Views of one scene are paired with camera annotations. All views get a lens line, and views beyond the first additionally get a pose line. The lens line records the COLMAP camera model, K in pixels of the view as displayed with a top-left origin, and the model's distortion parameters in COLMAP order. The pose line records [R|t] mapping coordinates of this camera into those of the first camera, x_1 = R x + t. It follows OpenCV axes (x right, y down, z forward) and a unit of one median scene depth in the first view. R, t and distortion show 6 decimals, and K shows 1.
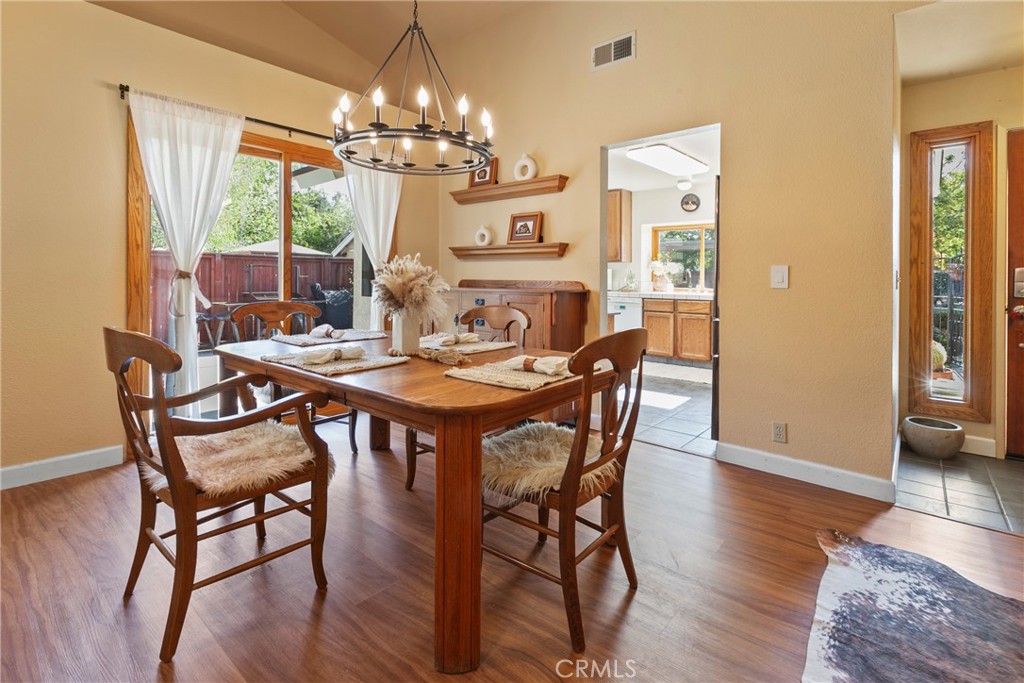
lens RADIAL K [[475.8, 0, 507.7], [0, 475.8, 277.0], [0, 0, 1]] dist [-0.000427, 0.000210]
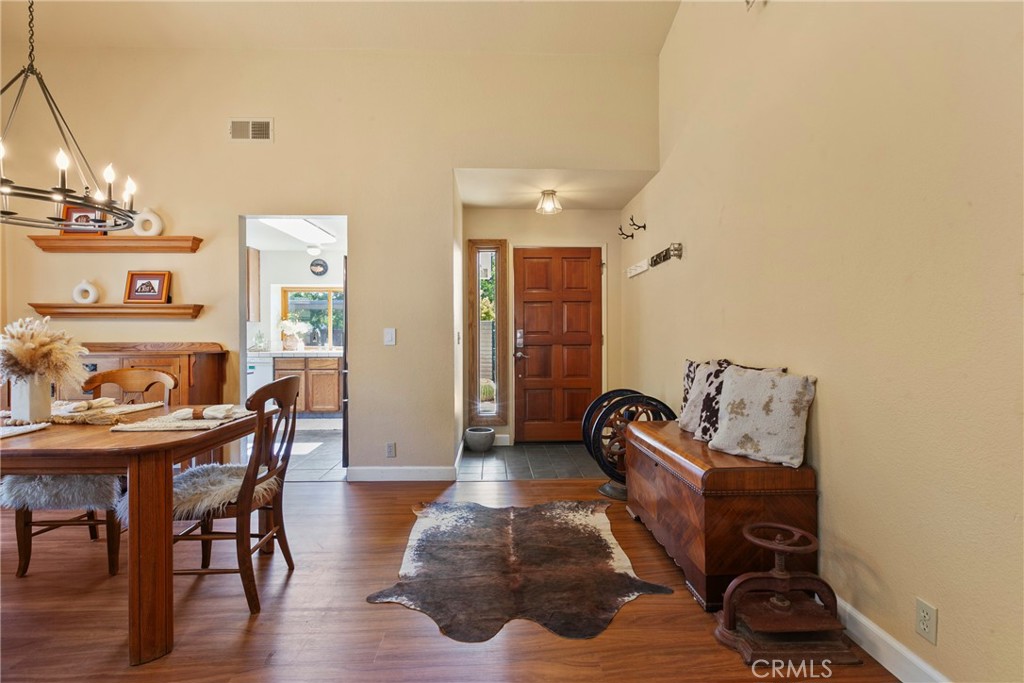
lens RADIAL K [[506.4, 0, 512.0], [0, 506.4, 341.5], [0, 0, 1]] dist [-0.001137, 0.000274]
pose [[0.737843, -0.015879, 0.674786, -0.145136], [0.006601, 0.999845, 0.016312, -0.007845], [-0.674940, -0.007581, 0.737834, -0.298163]]
